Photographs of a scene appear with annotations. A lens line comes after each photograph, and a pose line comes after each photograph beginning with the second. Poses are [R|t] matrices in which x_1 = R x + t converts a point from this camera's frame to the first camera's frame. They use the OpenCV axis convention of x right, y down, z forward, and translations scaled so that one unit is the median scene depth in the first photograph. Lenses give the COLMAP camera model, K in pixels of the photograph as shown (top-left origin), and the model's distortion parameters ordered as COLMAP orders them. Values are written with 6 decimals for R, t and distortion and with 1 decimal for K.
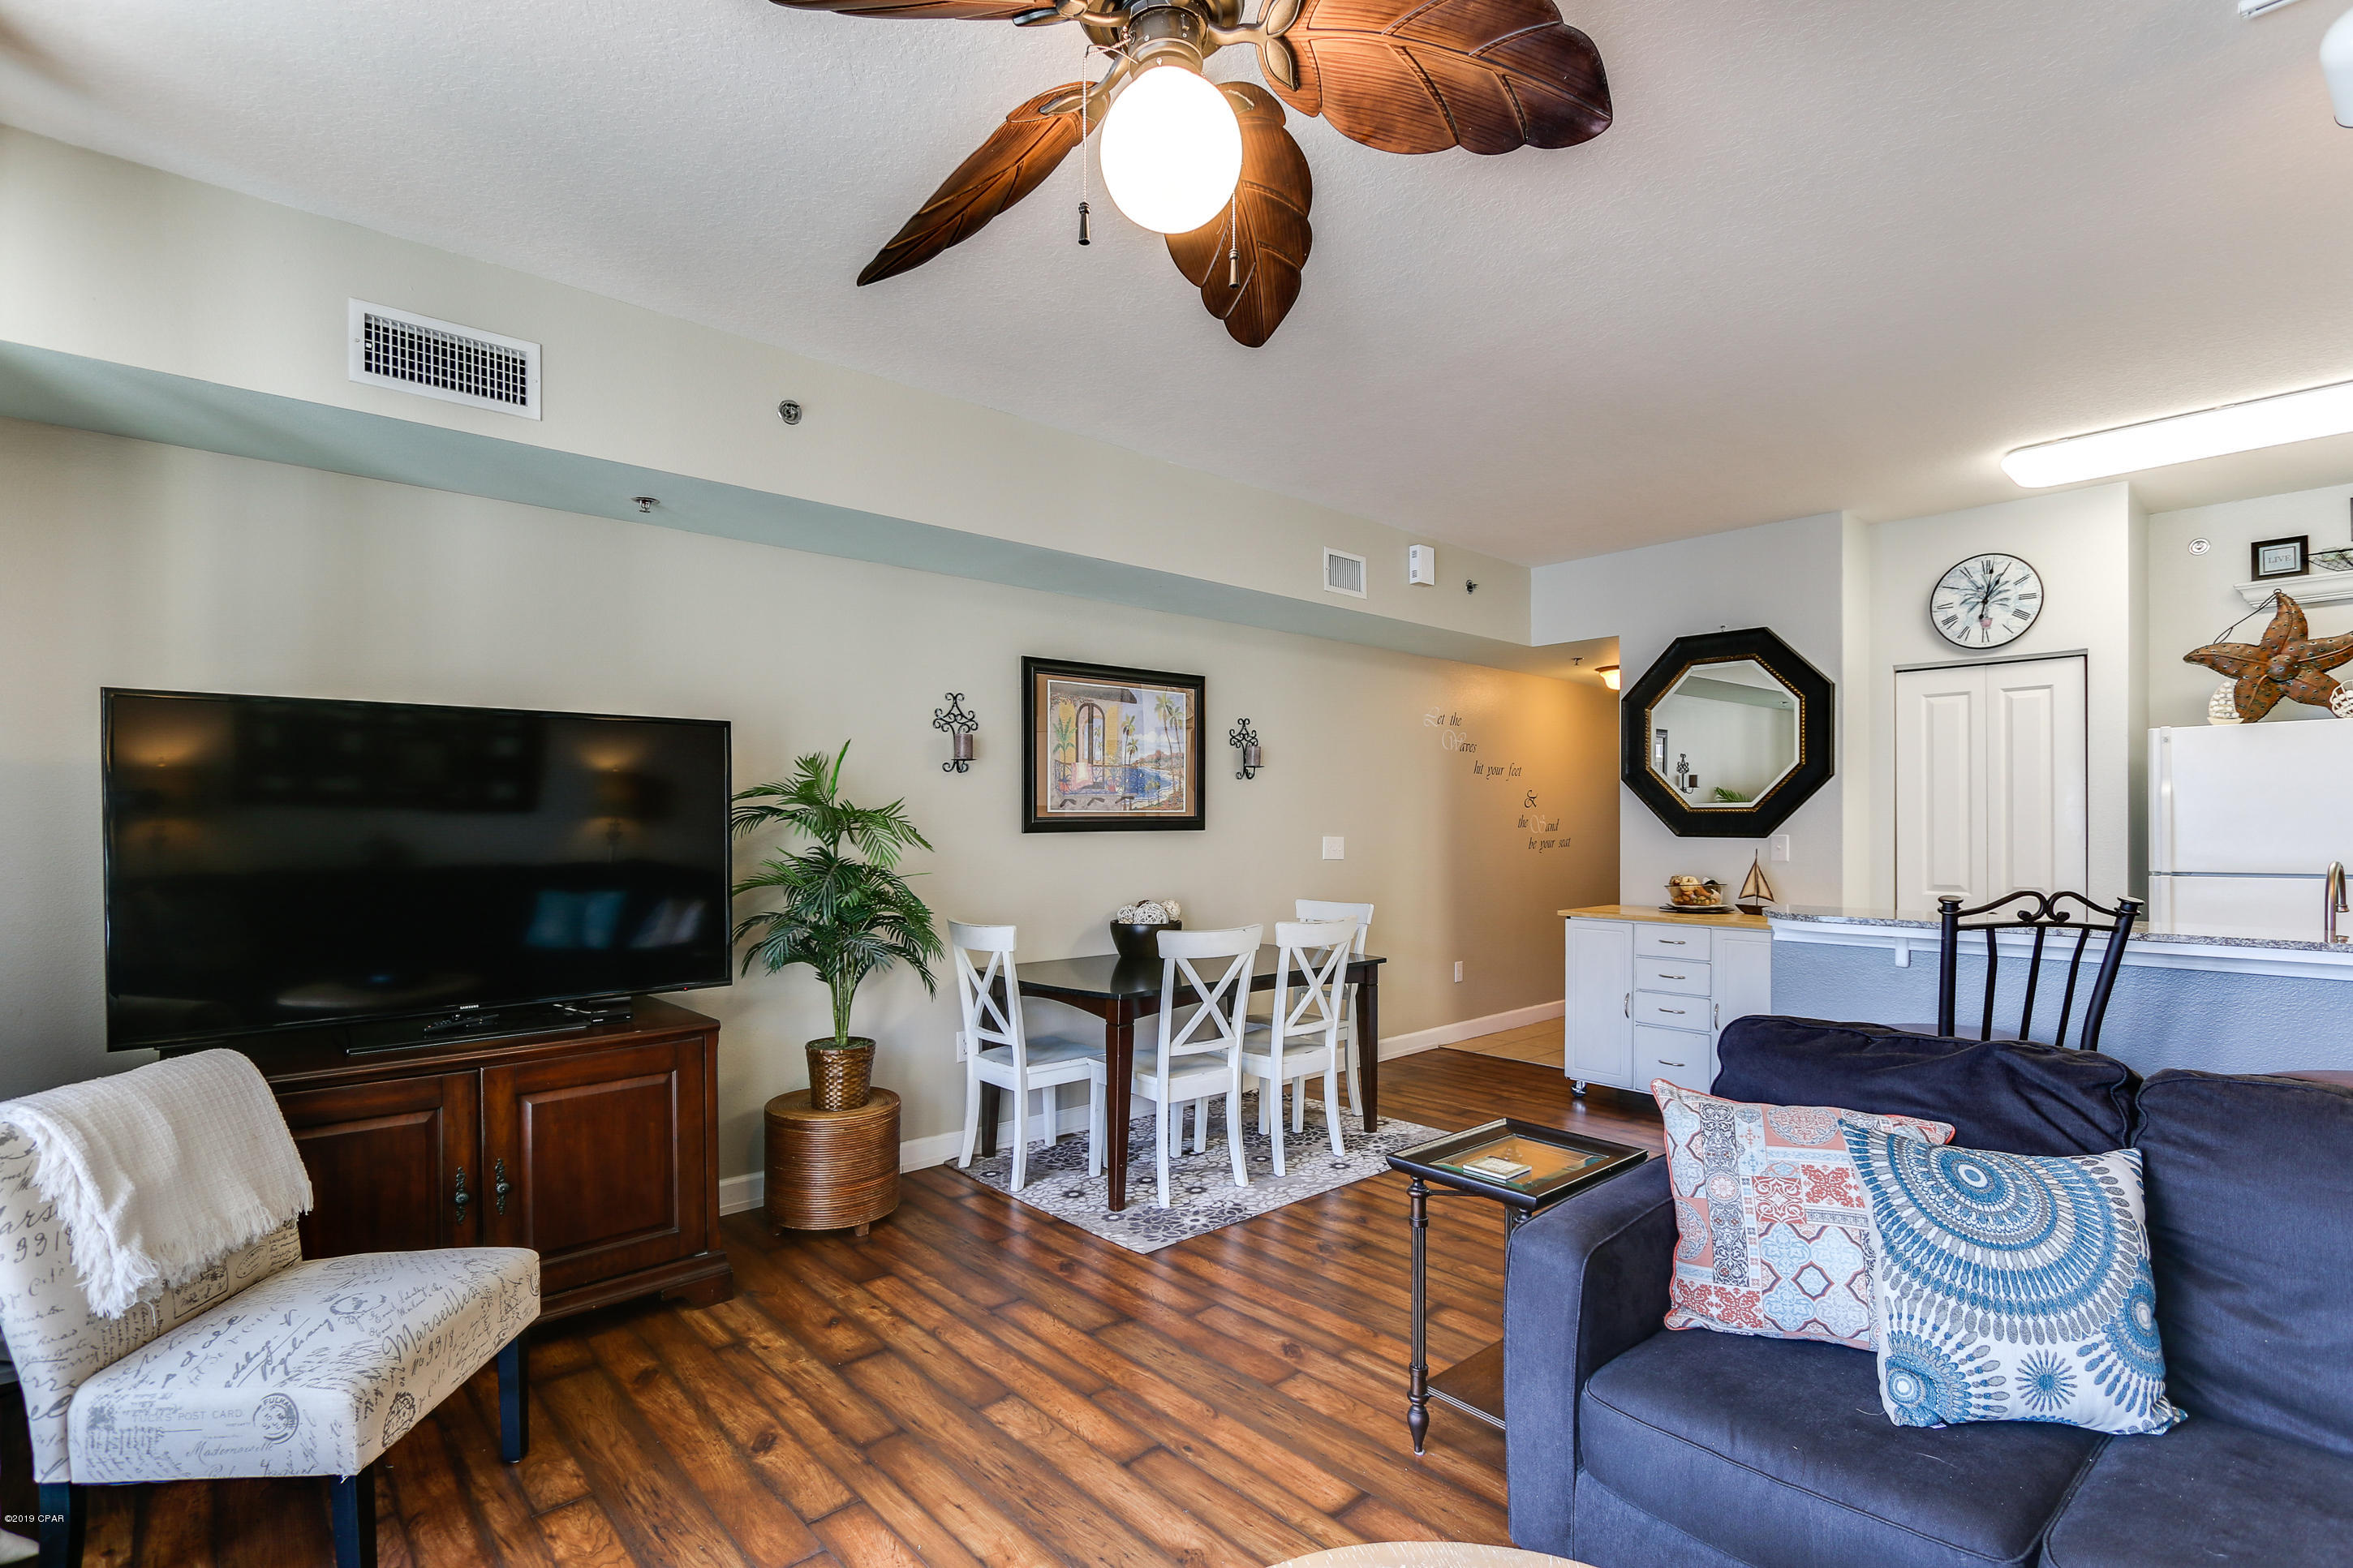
lens RADIAL K [[1098.5, 0, 1175.0], [0, 1098.5, 811.2], [0, 0, 1]] dist [-0.023543, 0.004994]
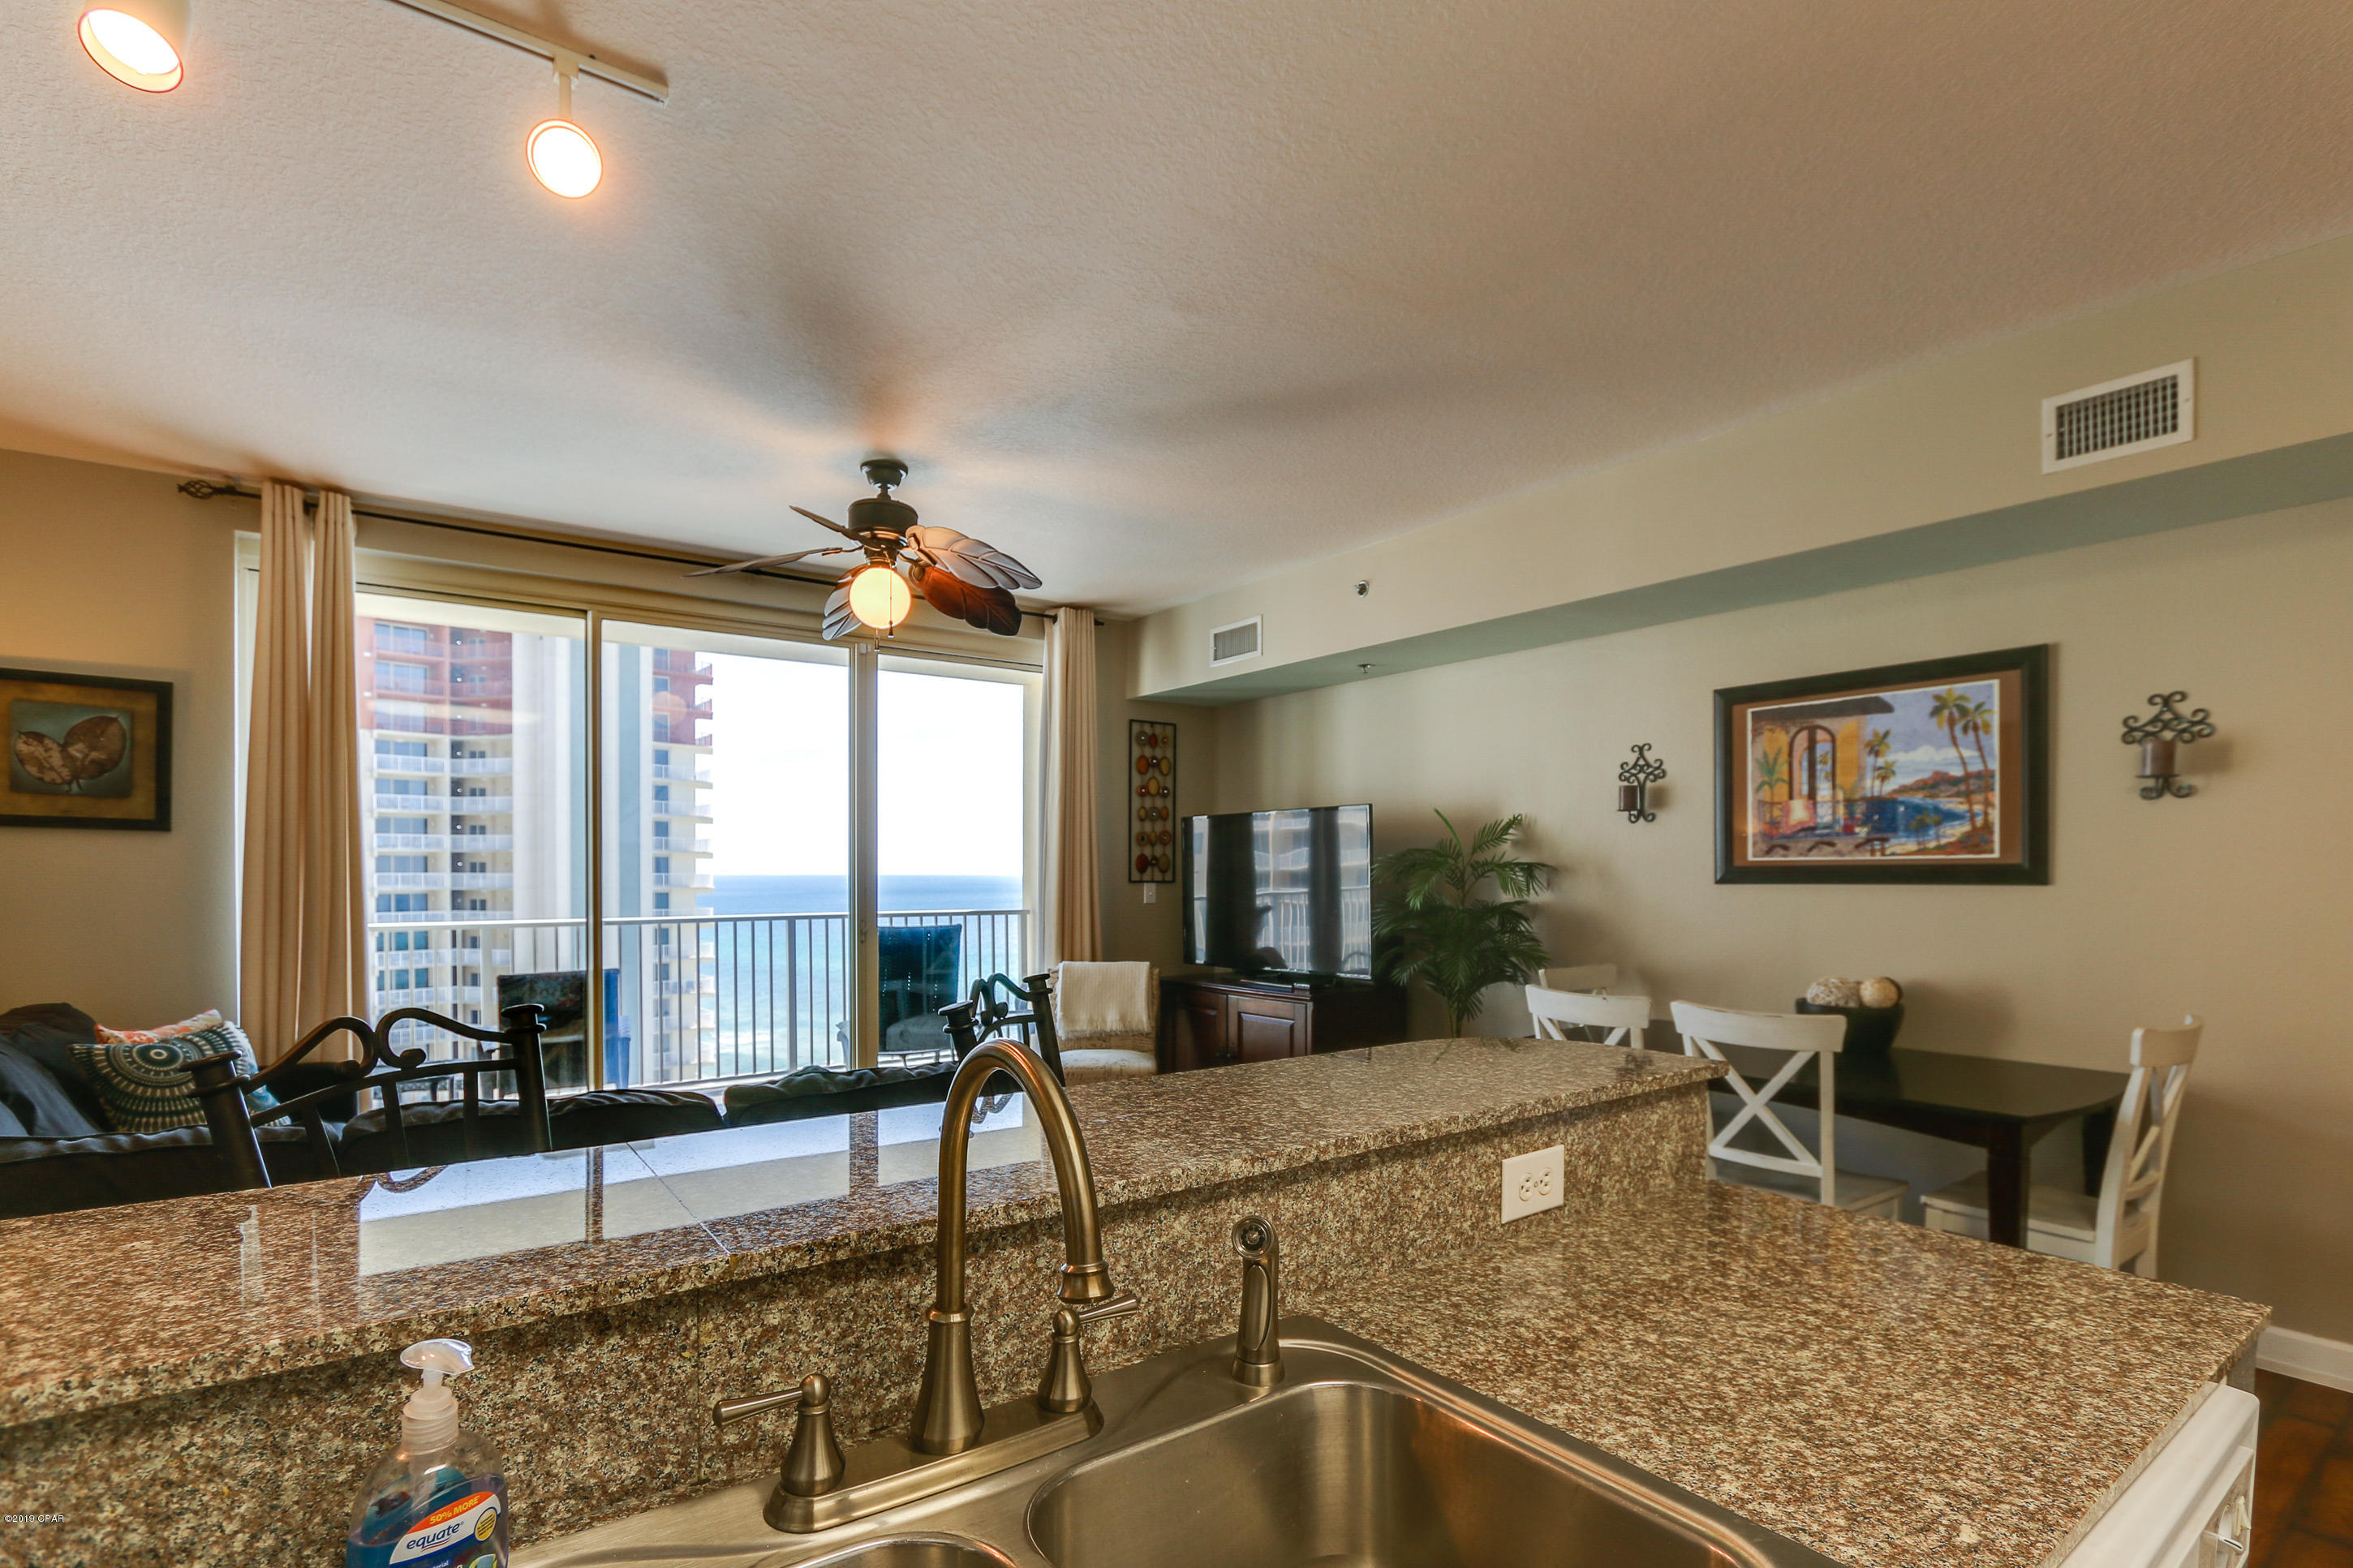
lens RADIAL K [[1110.2, 0, 1181.0], [0, 1110.2, 881.9], [0, 0, 1]] dist [-0.016308, 0.000668]
pose [[-0.096190, 0.012376, -0.995286, 0.792612], [0.010077, 0.999884, 0.011459, 0.003023], [0.995312, -0.008927, -0.096303, 0.625458]]
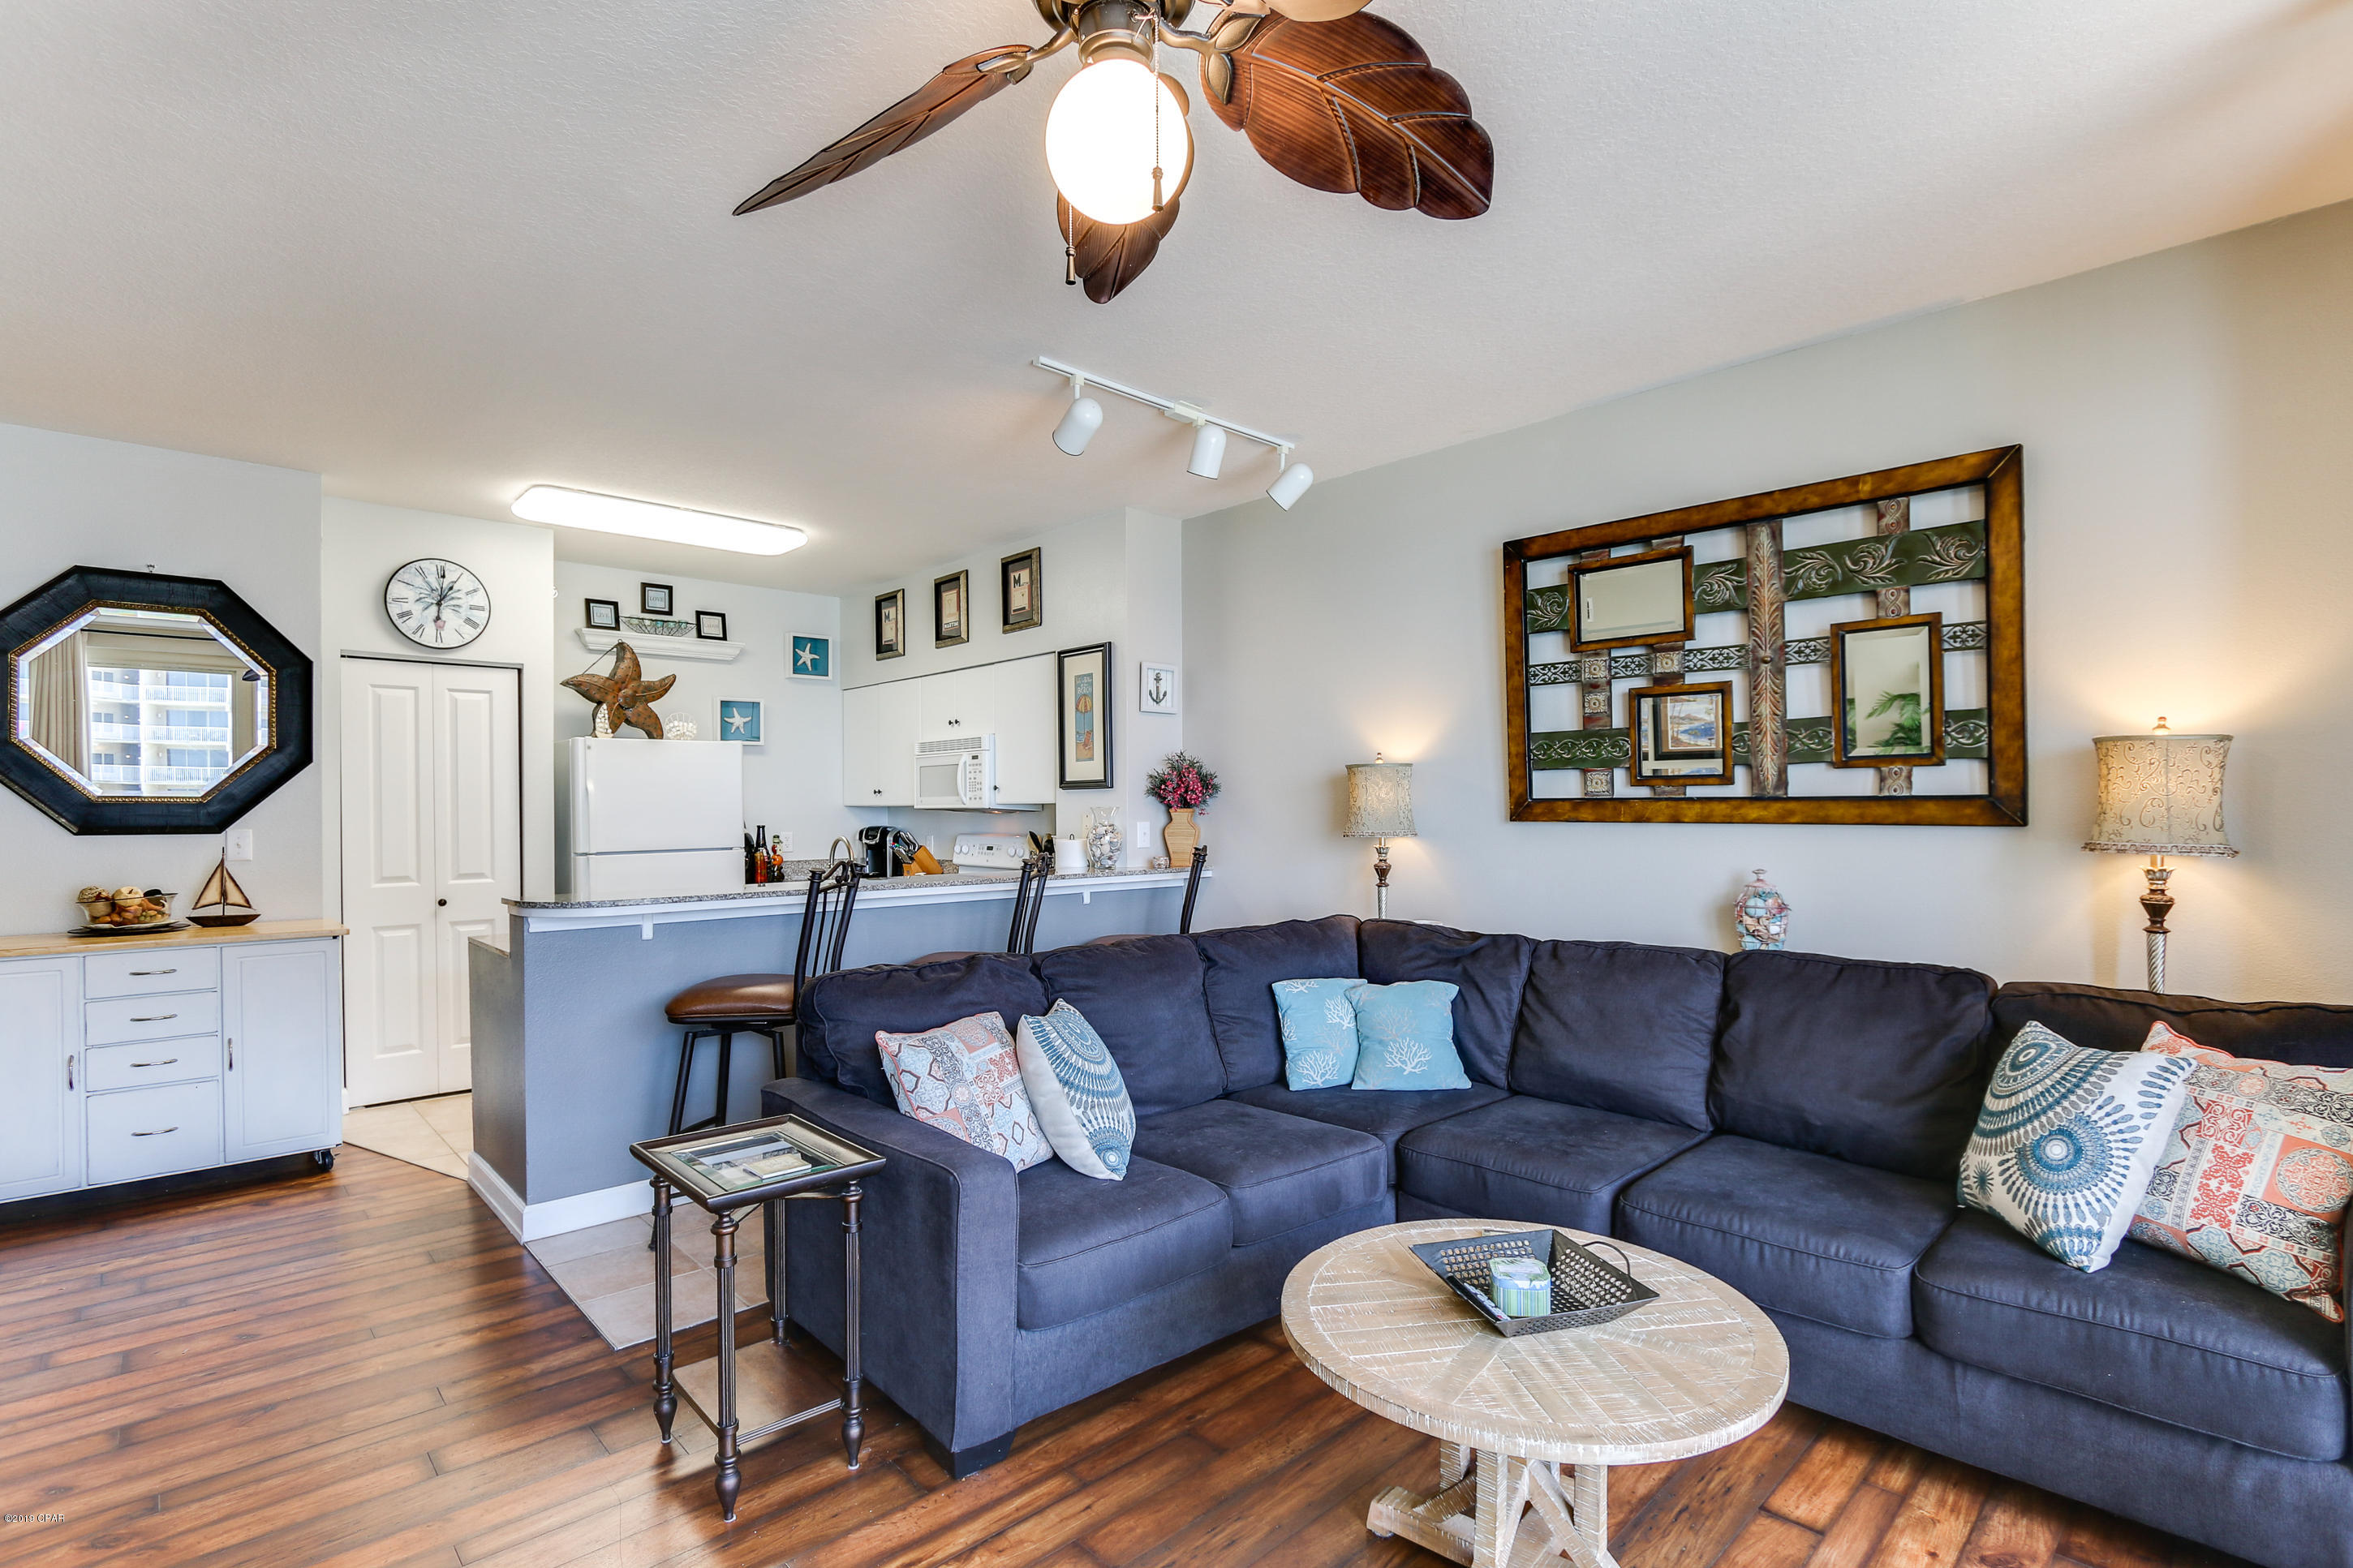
lens RADIAL K [[1098.5, 0, 1175.0], [0, 1098.5, 811.2], [0, 0, 1]] dist [-0.023543, 0.004994]
pose [[-0.029010, -0.000387, 0.999579, -0.331646], [-0.005264, 0.999986, 0.000235, 0.003302], [-0.999565, -0.005255, -0.029012, 0.324523]]
